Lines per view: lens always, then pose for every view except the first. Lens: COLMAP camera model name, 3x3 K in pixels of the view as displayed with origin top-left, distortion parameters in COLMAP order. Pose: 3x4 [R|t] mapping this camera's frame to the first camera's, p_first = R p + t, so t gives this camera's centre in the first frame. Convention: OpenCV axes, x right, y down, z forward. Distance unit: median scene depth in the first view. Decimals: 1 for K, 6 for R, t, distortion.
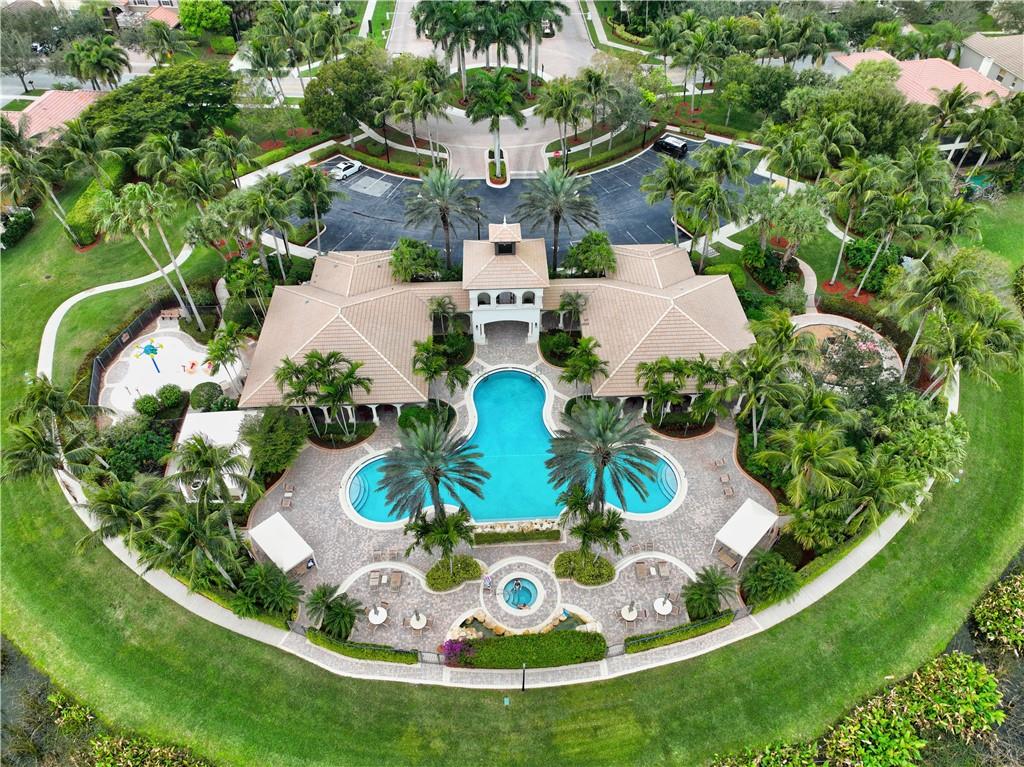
lens RADIAL K [[701.2, 0, 512.0], [0, 701.2, 383.5], [0, 0, 1]] dist [0.004688, 0.002452]
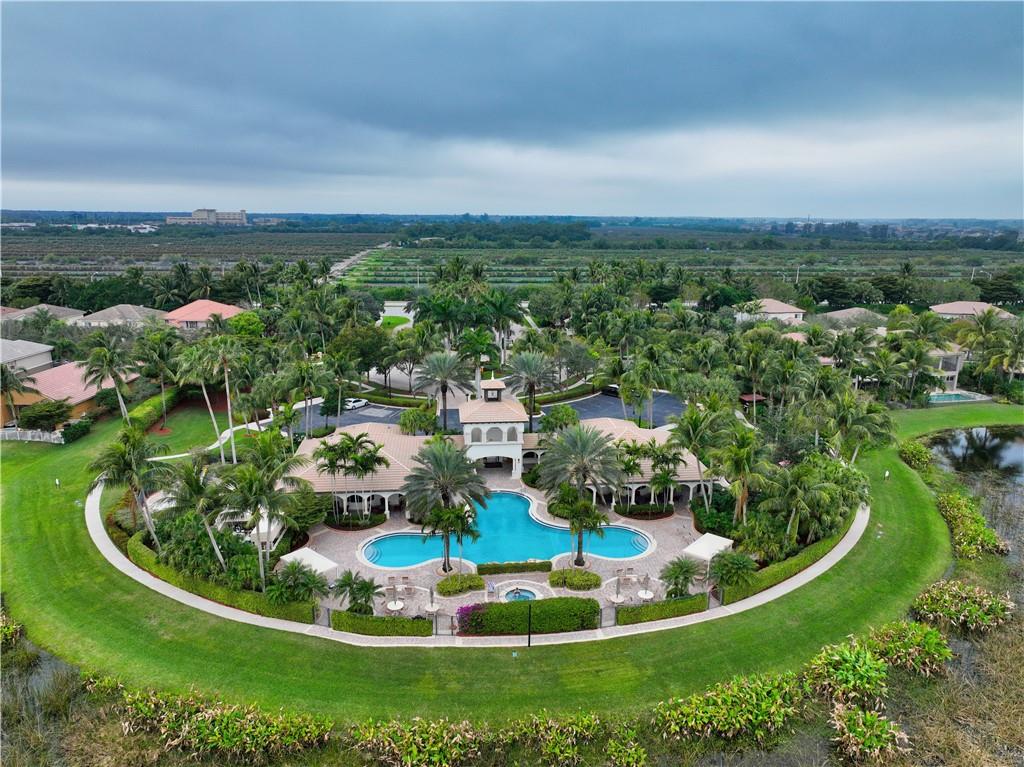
lens RADIAL K [[701.2, 0, 512.0], [0, 701.2, 383.5], [0, 0, 1]] dist [0.004688, 0.002452]
pose [[0.998204, -0.009462, 0.059152, -0.065467], [0.038879, 0.853541, -0.519573, 0.593196], [-0.045573, 0.520940, 0.852376, -0.142830]]
